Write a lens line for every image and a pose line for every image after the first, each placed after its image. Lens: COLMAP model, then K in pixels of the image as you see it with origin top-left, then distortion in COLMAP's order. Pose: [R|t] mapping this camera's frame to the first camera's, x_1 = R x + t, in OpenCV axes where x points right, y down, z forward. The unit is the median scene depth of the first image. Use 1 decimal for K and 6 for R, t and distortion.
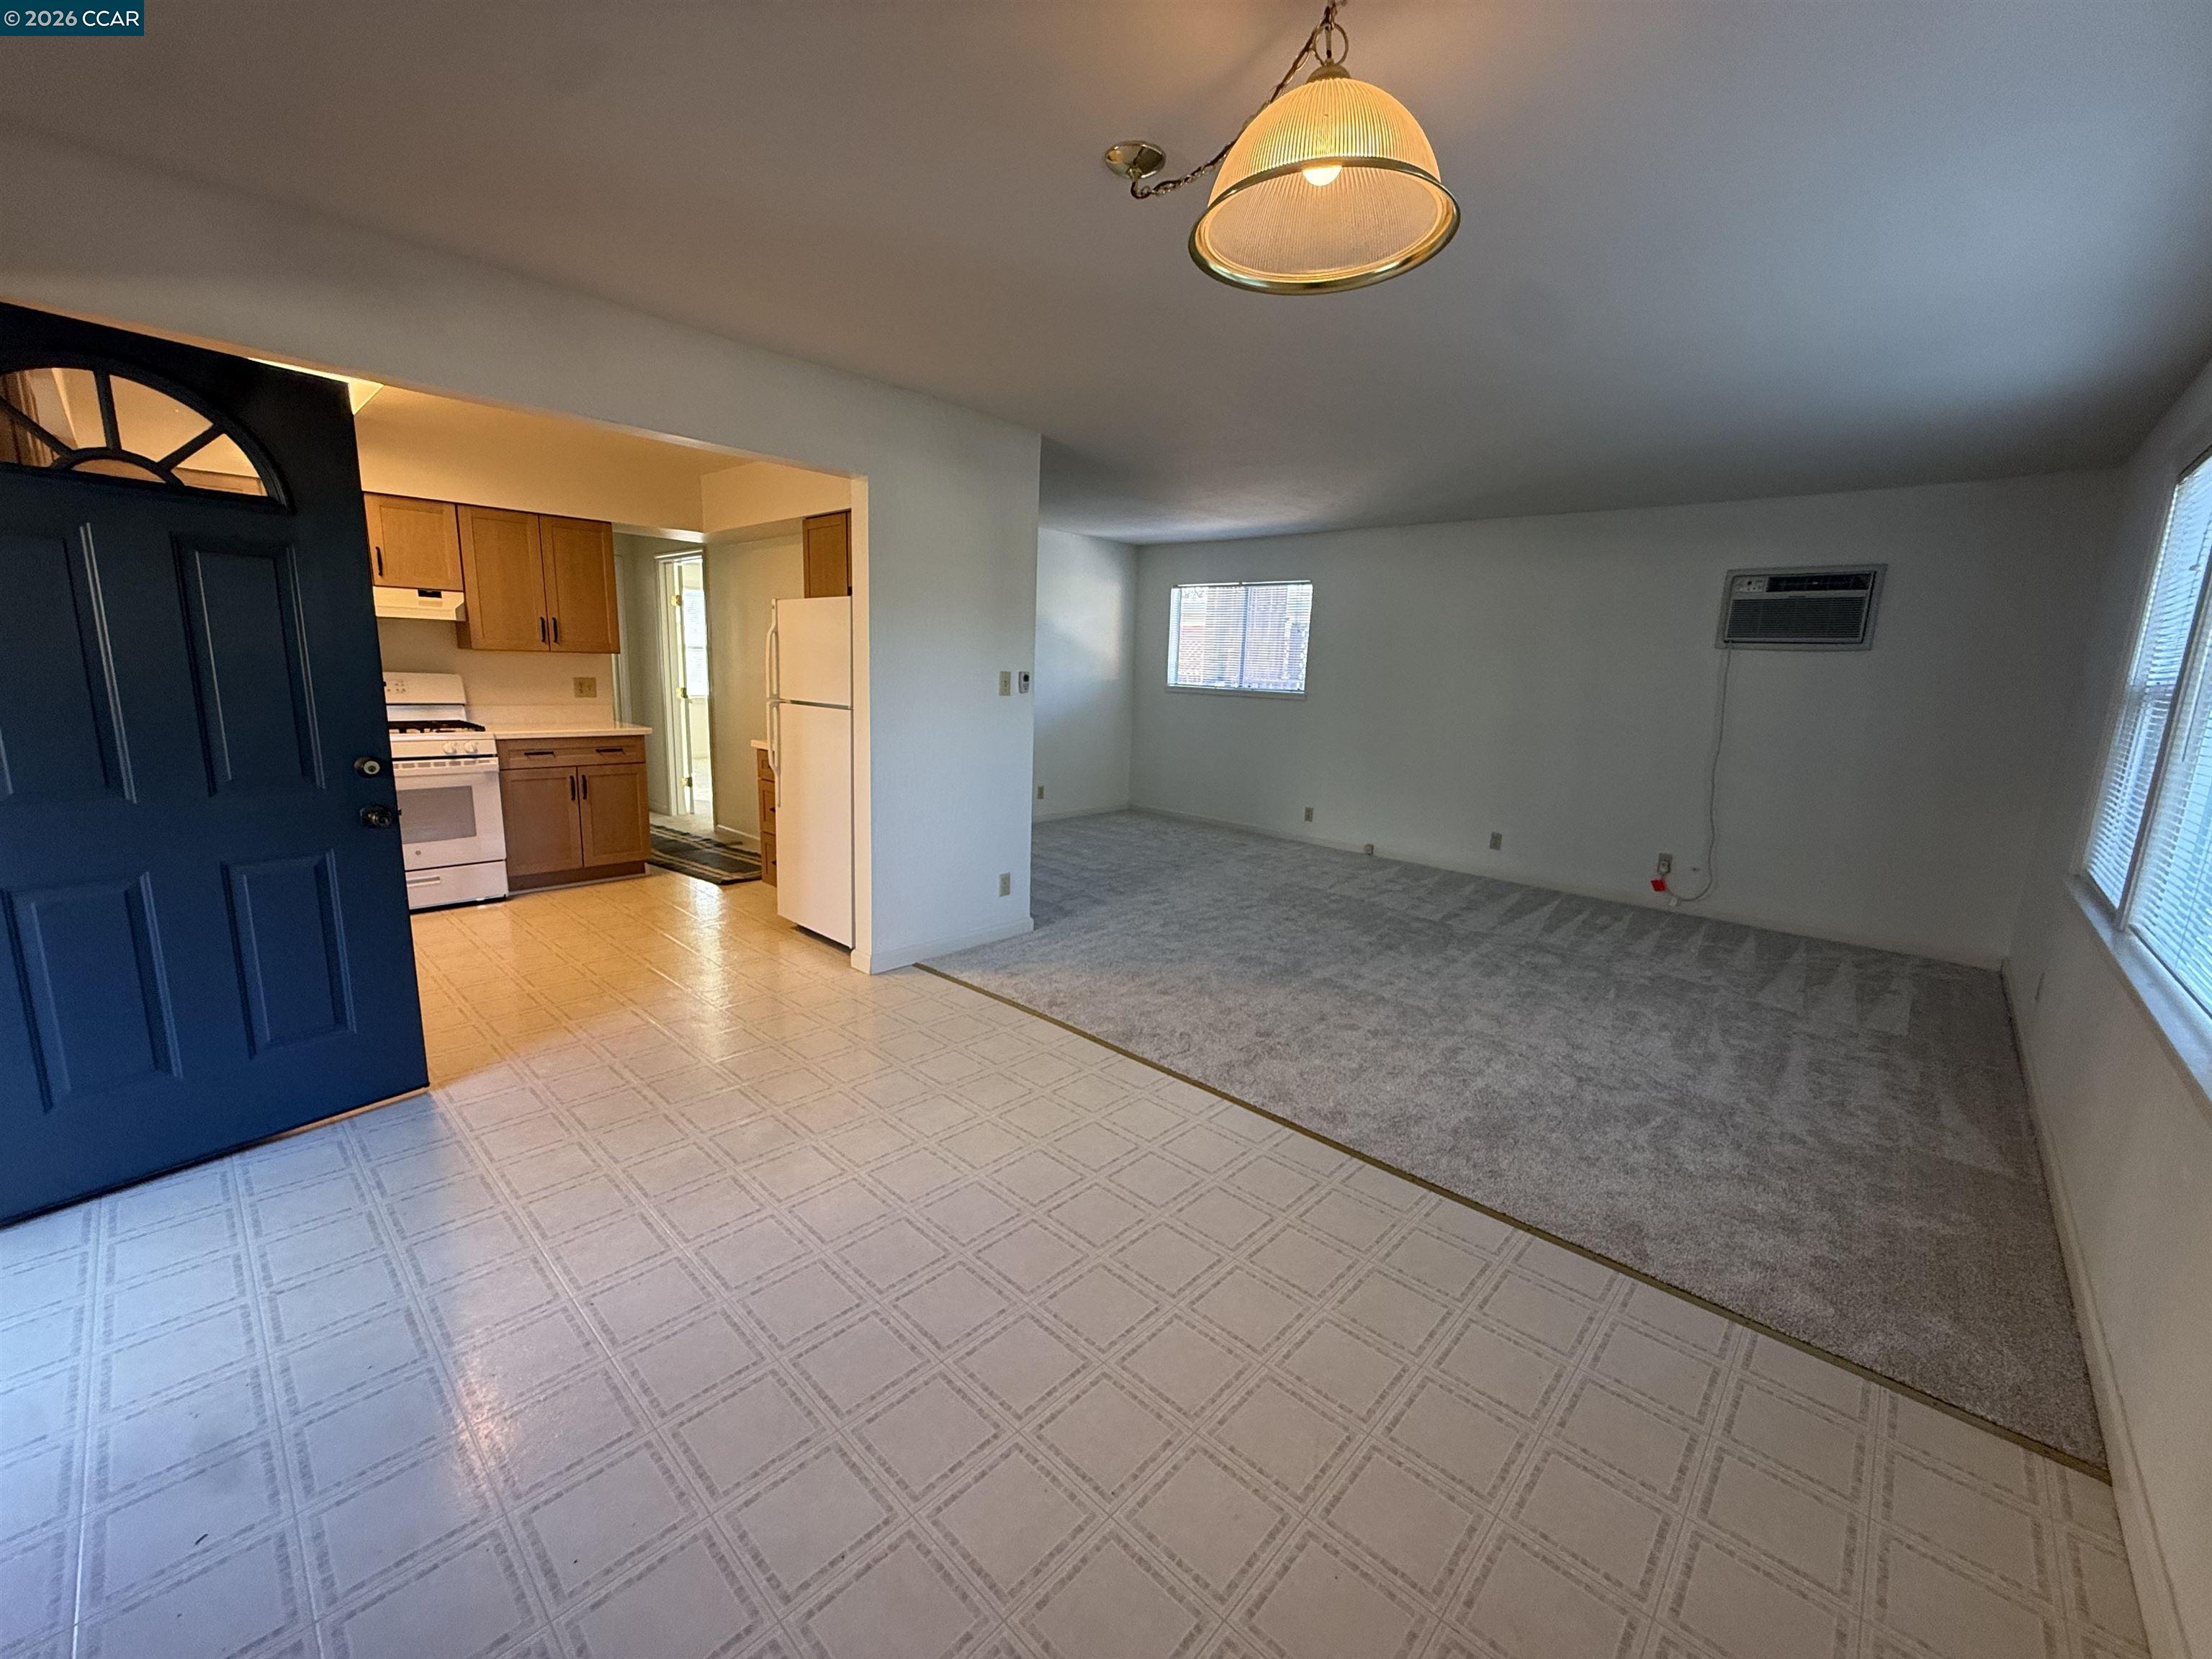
lens RADIAL K [[879.7, 0, 1099.1], [0, 879.7, 840.1], [0, 0, 1]] dist [-0.001349, 0.000490]
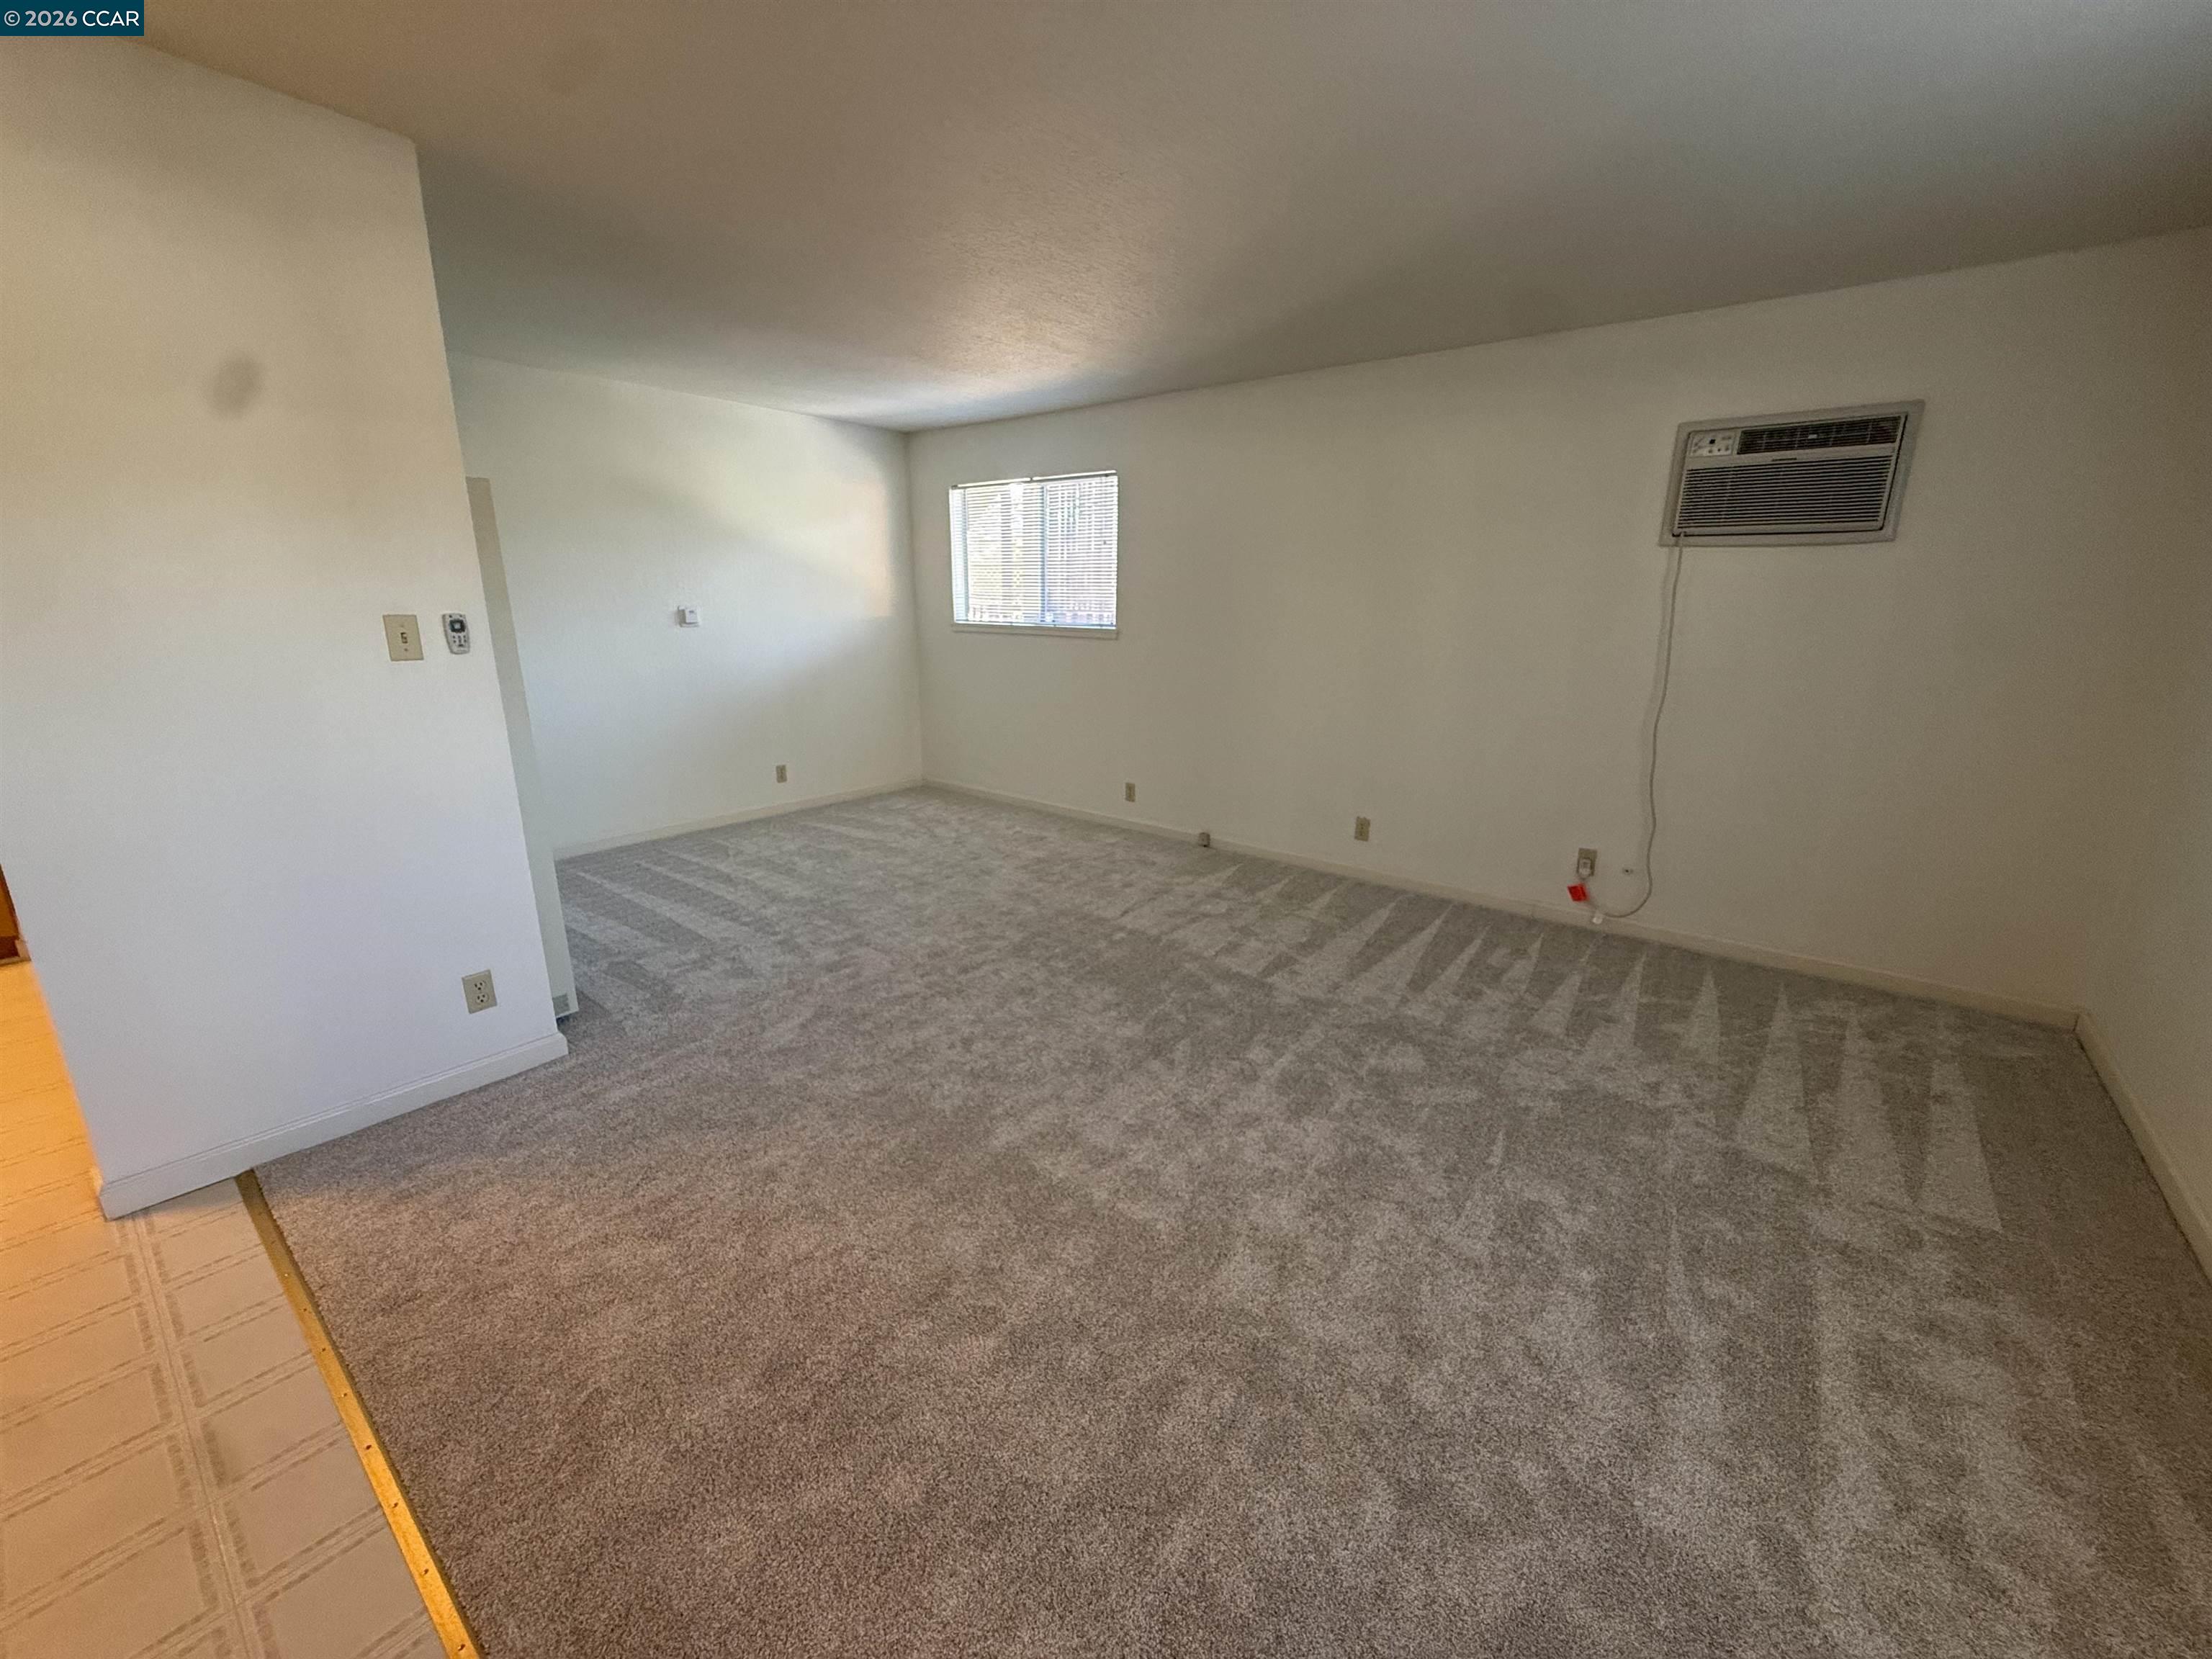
lens RADIAL K [[879.7, 0, 1099.9], [0, 879.7, 839.5], [0, 0, 1]] dist [-0.001349, 0.000490]
pose [[0.996927, -0.045247, 0.063948, 0.252550], [0.040423, 0.996379, 0.074803, -0.071707], [-0.067101, -0.071988, 0.995146, 0.391548]]
